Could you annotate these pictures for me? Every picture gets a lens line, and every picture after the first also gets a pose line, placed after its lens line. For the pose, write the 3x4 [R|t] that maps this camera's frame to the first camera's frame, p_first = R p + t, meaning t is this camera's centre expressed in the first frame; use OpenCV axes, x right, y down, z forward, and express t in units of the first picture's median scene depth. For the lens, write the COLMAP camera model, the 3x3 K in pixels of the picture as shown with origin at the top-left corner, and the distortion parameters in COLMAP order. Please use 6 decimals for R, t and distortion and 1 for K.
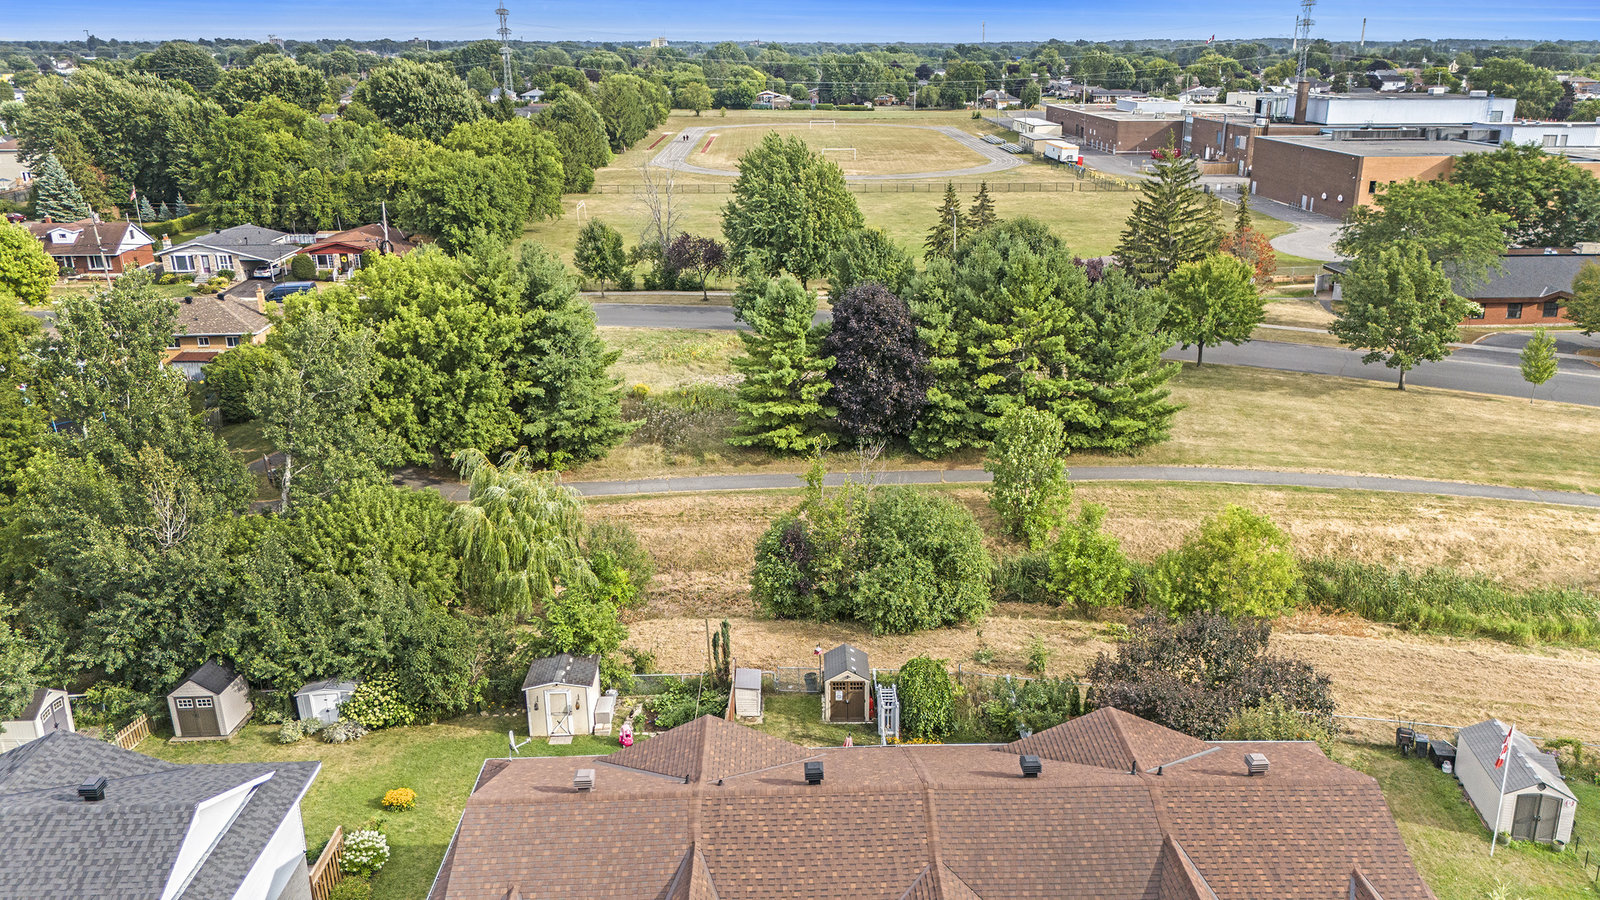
lens RADIAL K [[1172.1, 0, 796.4], [0, 1172.1, 358.0], [0, 0, 1]] dist [0.103665, -0.133429]
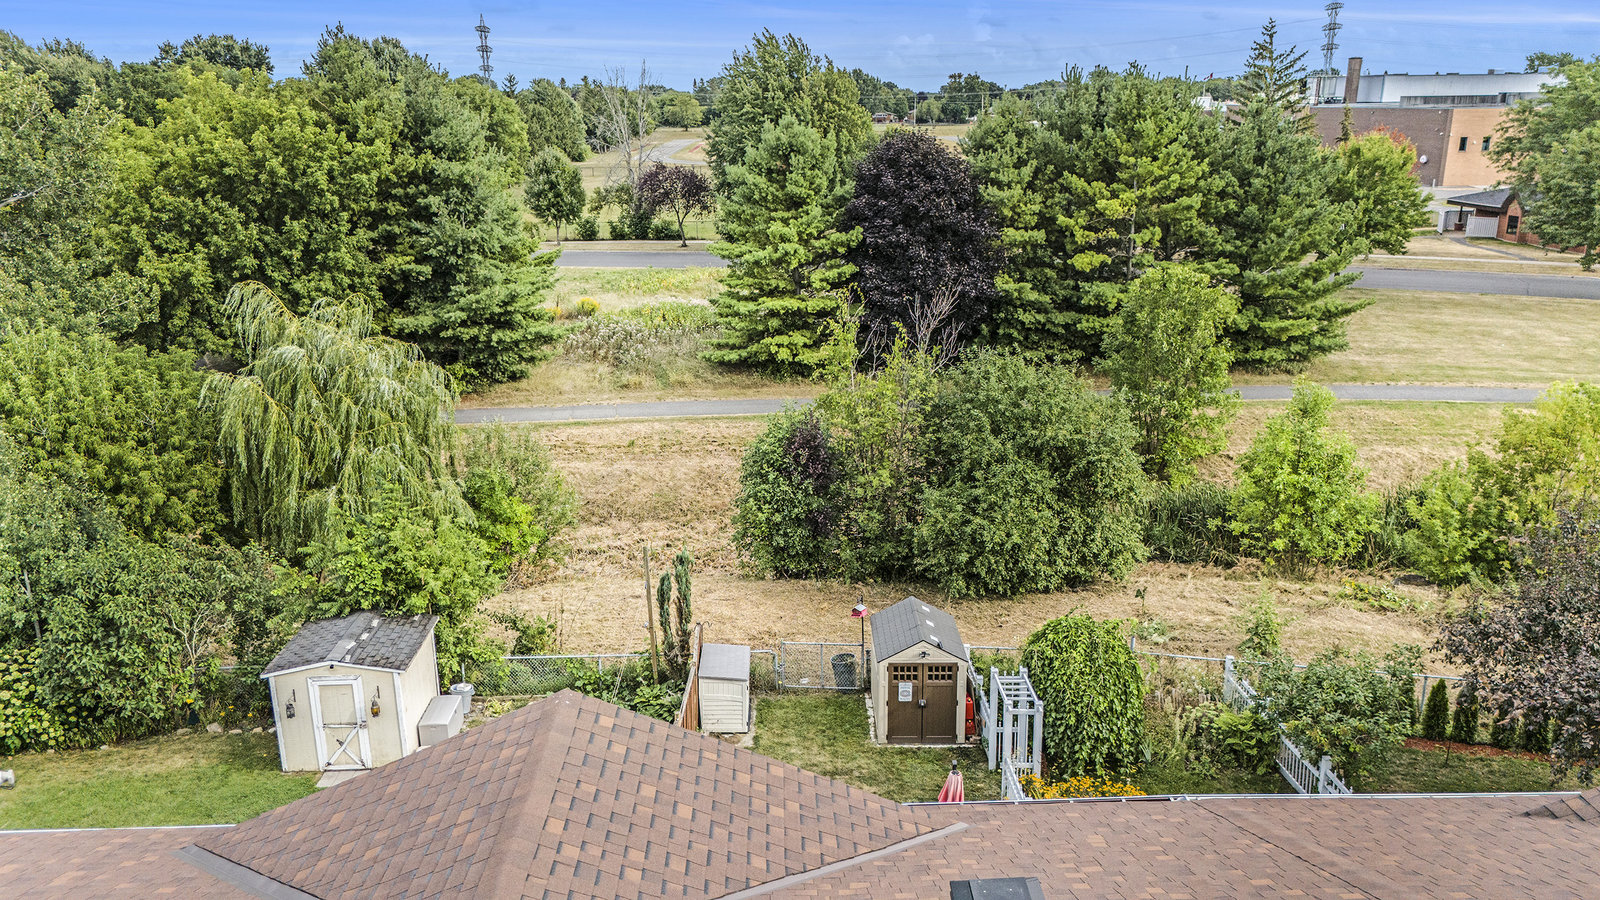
lens RADIAL K [[1157.2, 0, 808.7], [0, 1157.2, 442.5], [0, 0, 1]] dist [0.072601, -0.071045]
pose [[0.999791, 0.006915, 0.019261, -0.010852], [-0.007506, 0.999498, 0.030768, 0.117175], [-0.019038, -0.030906, 0.999341, 0.362857]]
